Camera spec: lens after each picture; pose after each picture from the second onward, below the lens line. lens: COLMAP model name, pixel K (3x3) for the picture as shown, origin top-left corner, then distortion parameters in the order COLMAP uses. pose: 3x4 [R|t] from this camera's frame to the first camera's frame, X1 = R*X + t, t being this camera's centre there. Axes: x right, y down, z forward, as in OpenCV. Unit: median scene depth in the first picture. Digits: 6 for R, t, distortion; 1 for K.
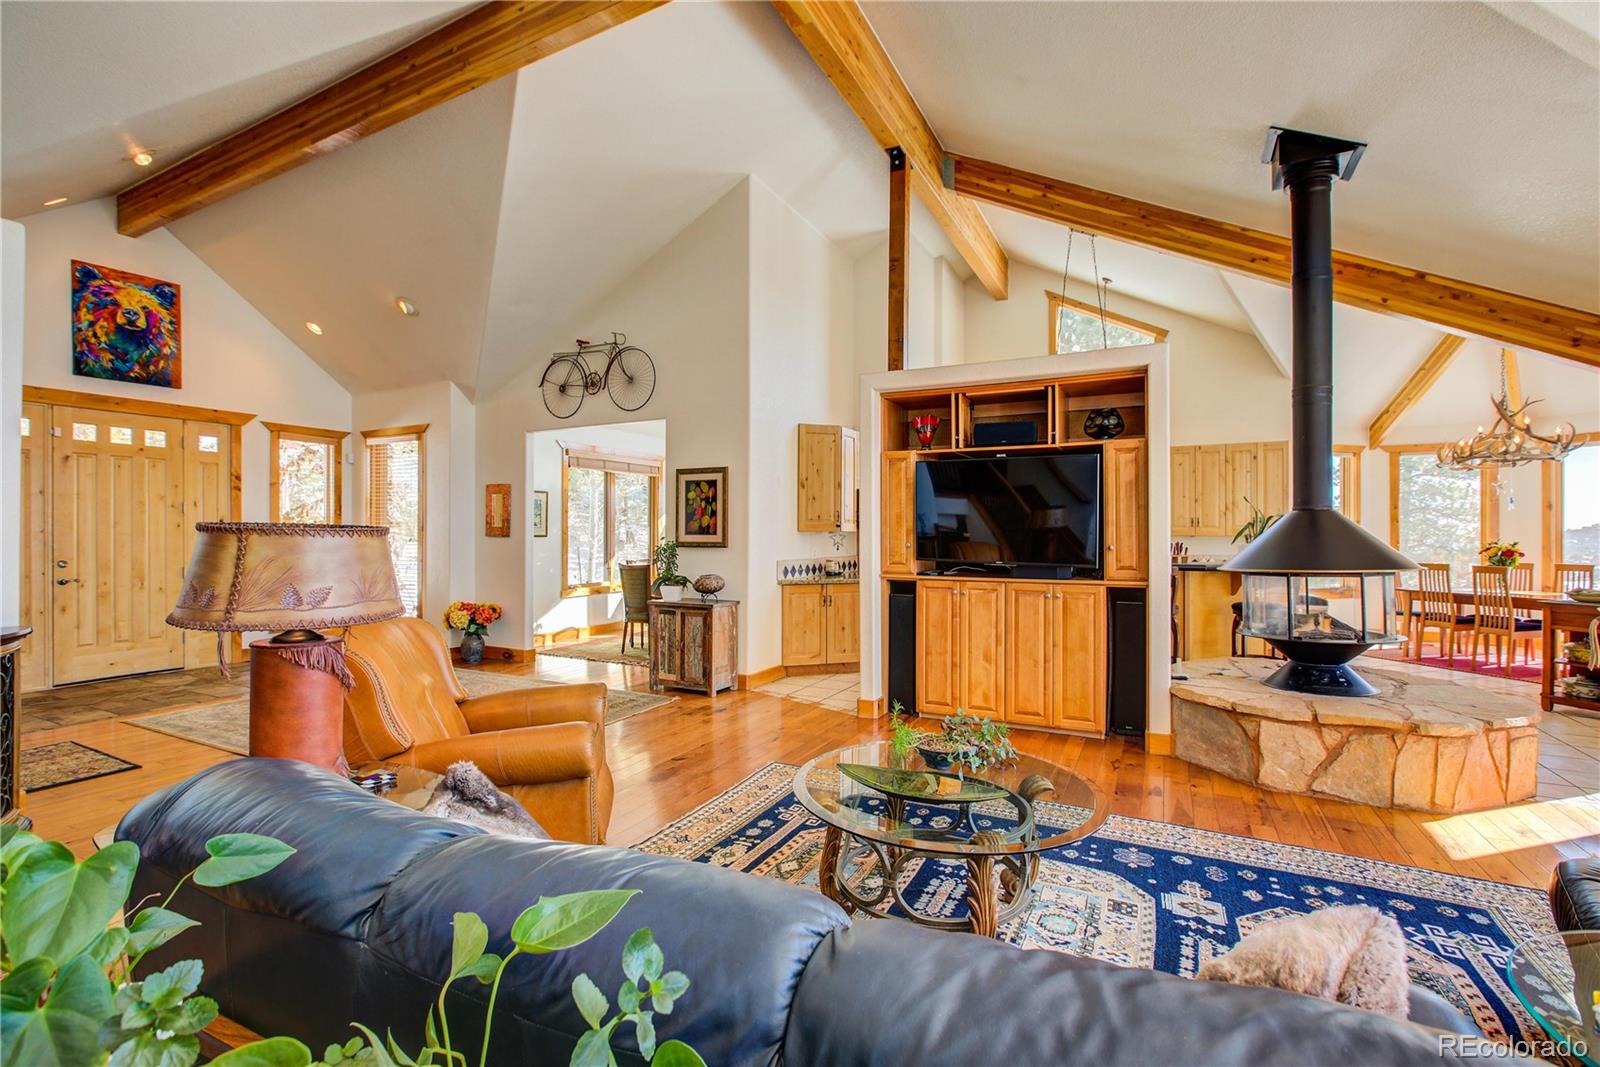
lens RADIAL K [[706.9, 0, 801.6], [0, 706.9, 534.2], [0, 0, 1]] dist [-0.009850, 0.003445]
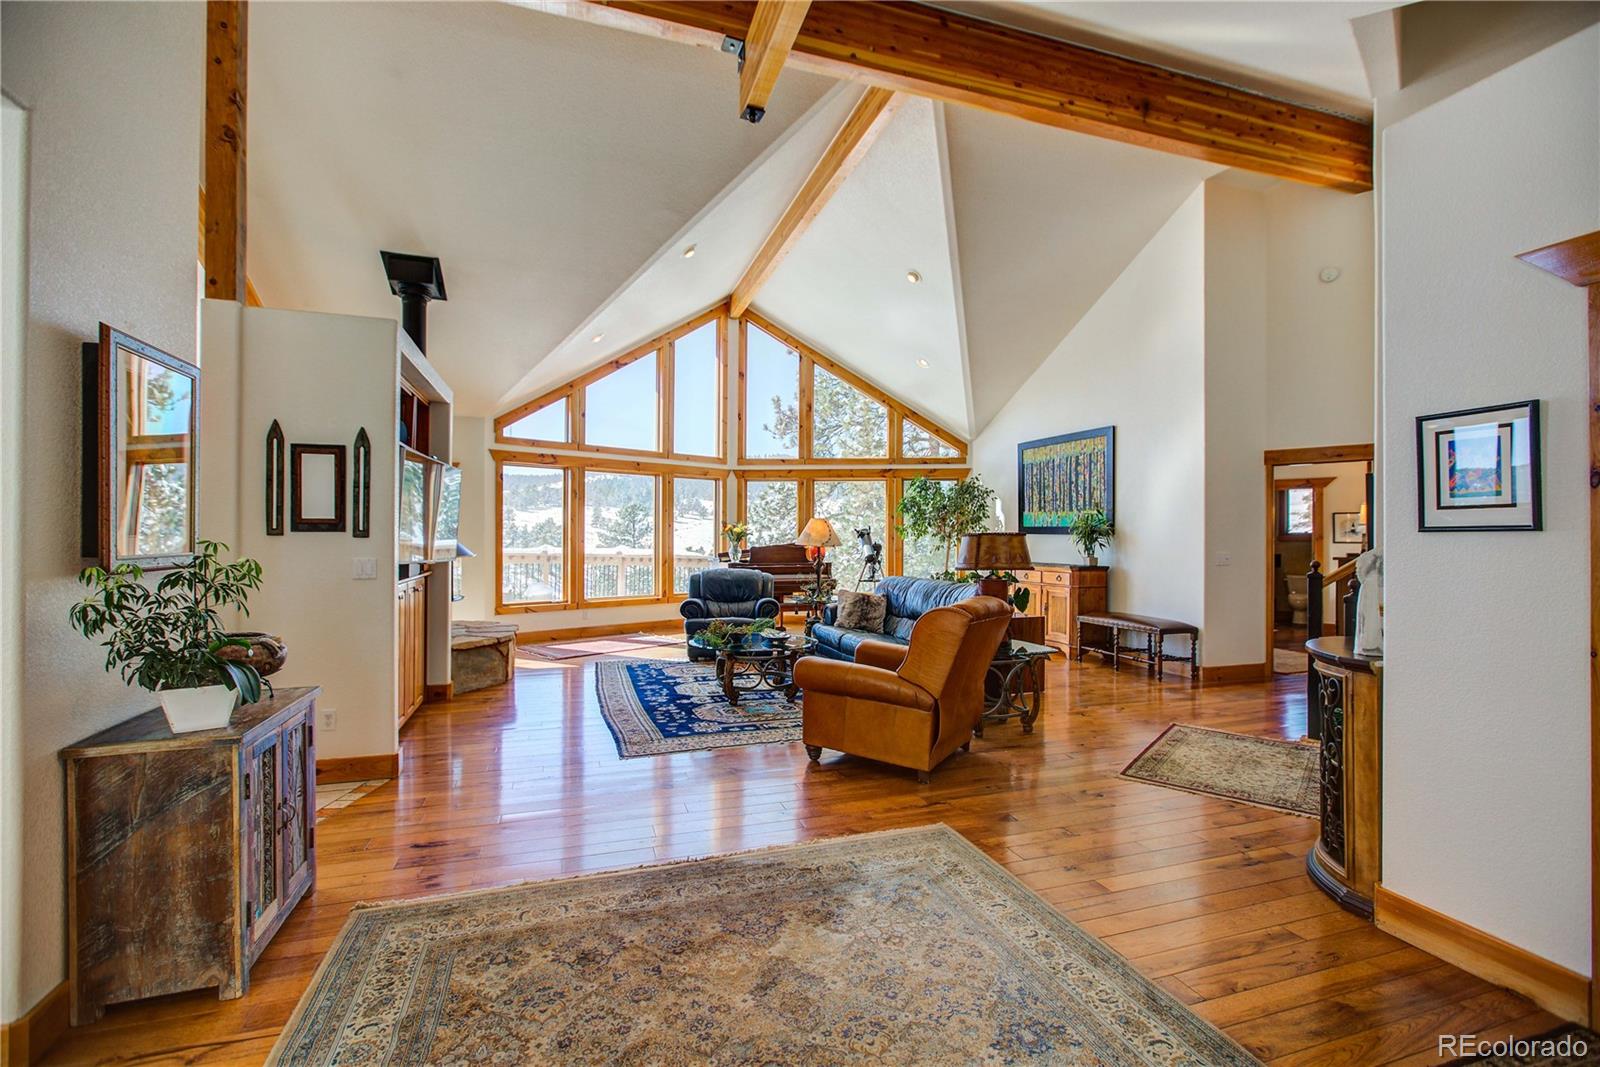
lens RADIAL K [[706.9, 0, 795.4], [0, 706.9, 531.4], [0, 0, 1]] dist [-0.009850, 0.003445]
pose [[-0.708044, -0.001860, 0.706166, -0.614823], [-0.005669, 0.999979, -0.003050, -0.002926], [-0.706146, -0.006163, -0.708040, 1.011314]]
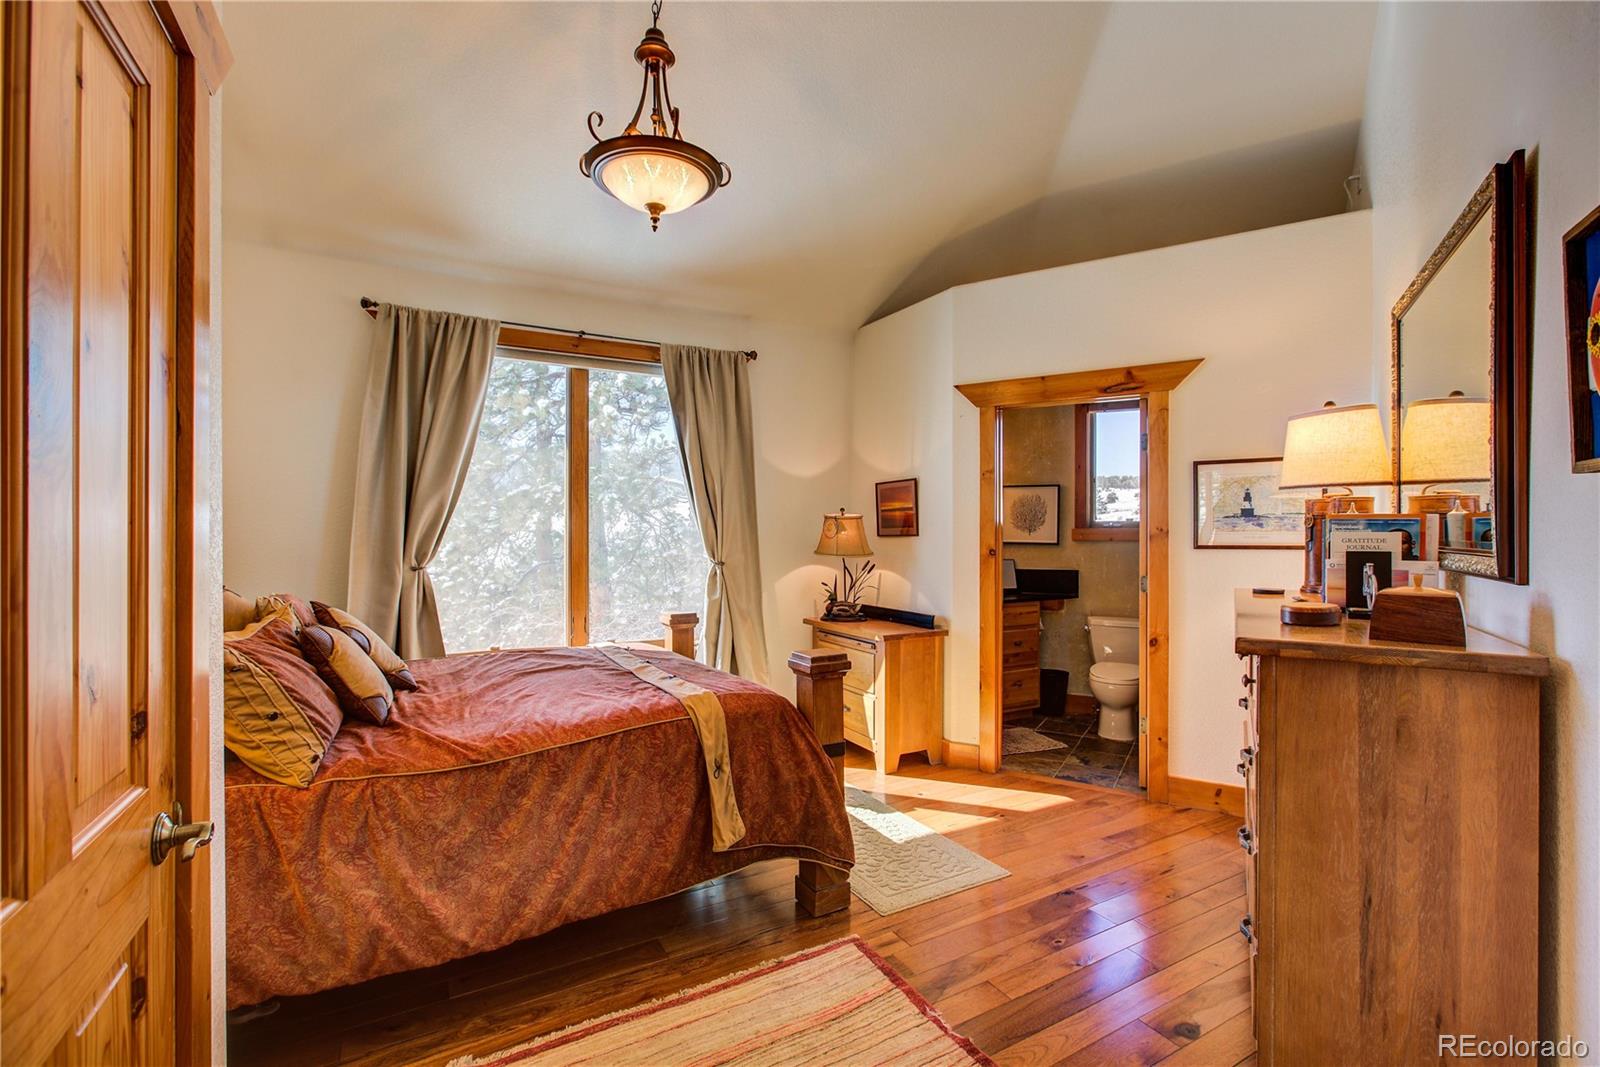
lens RADIAL K [[706.9, 0, 800.2], [0, 706.9, 532.4], [0, 0, 1]] dist [-0.009850, 0.003445]
pose [[-0.822780, -0.005462, 0.568333, -0.418939], [-0.002275, 0.999977, 0.006317, -0.003192], [-0.568355, 0.003904, -0.822774, -0.296900]]
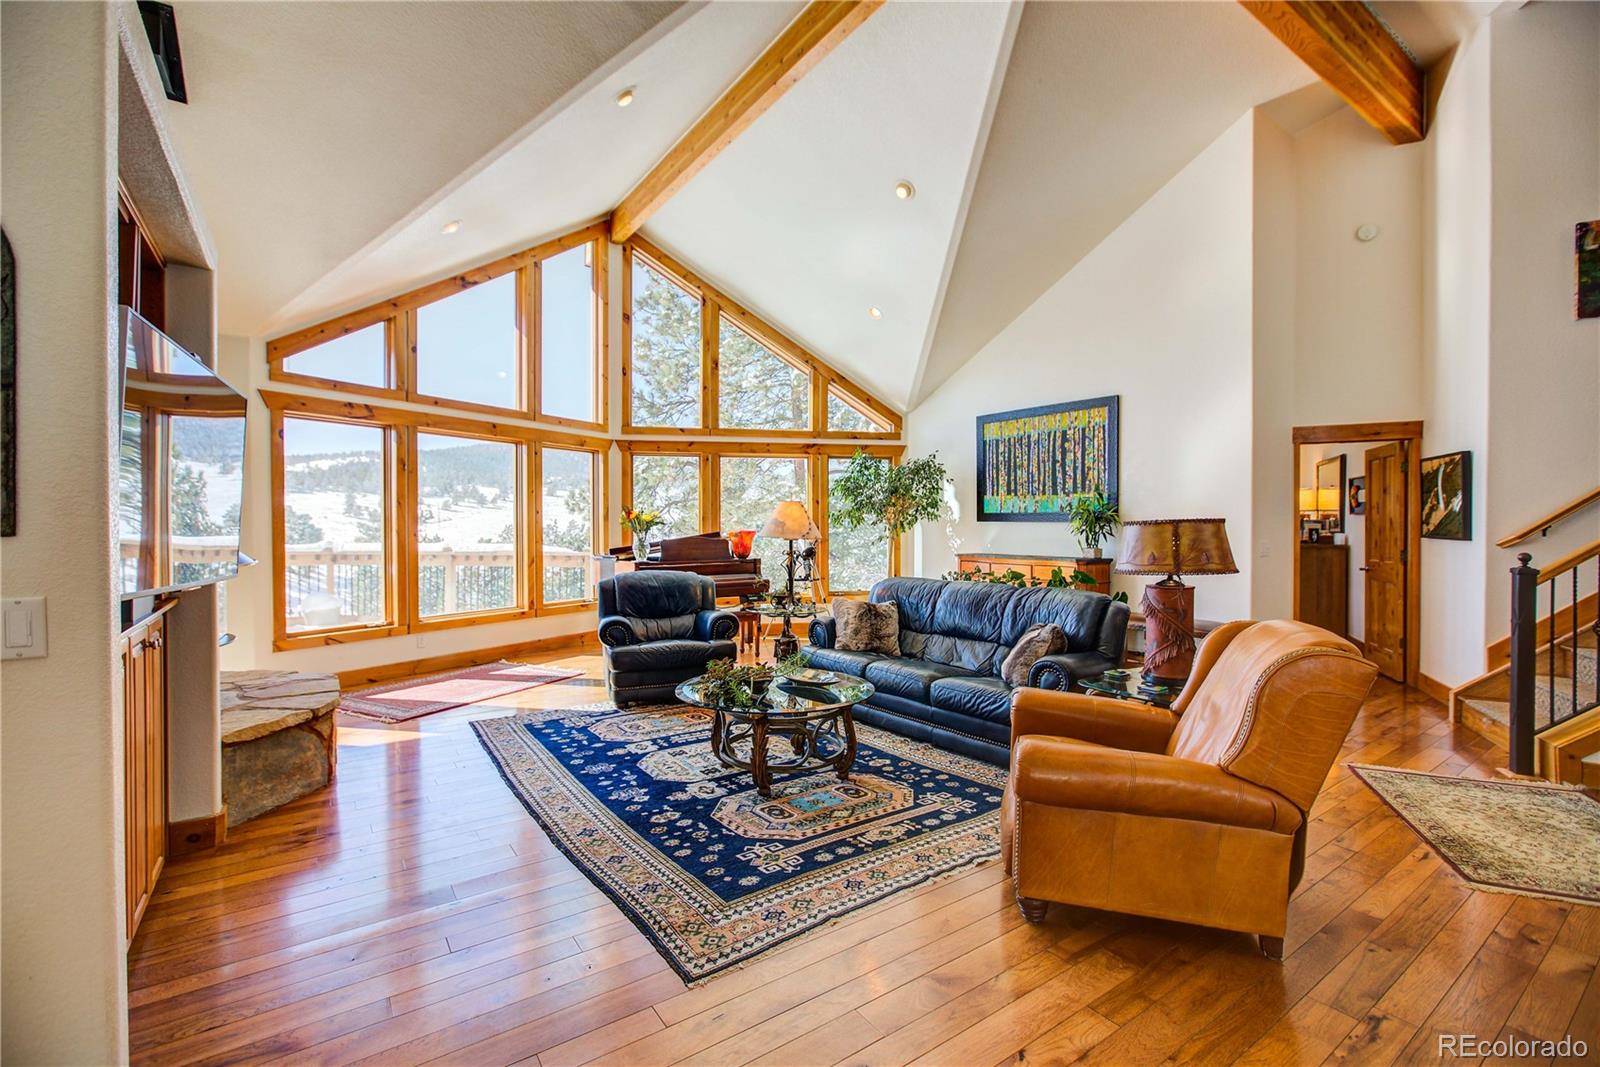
lens RADIAL K [[706.9, 0, 797.7], [0, 706.9, 532.0], [0, 0, 1]] dist [-0.009850, 0.003445]
pose [[-0.882072, -0.007116, 0.471060, -0.220563], [-0.001506, 0.999923, 0.012286, -0.001150], [-0.471112, 0.010127, -0.882015, 0.912919]]
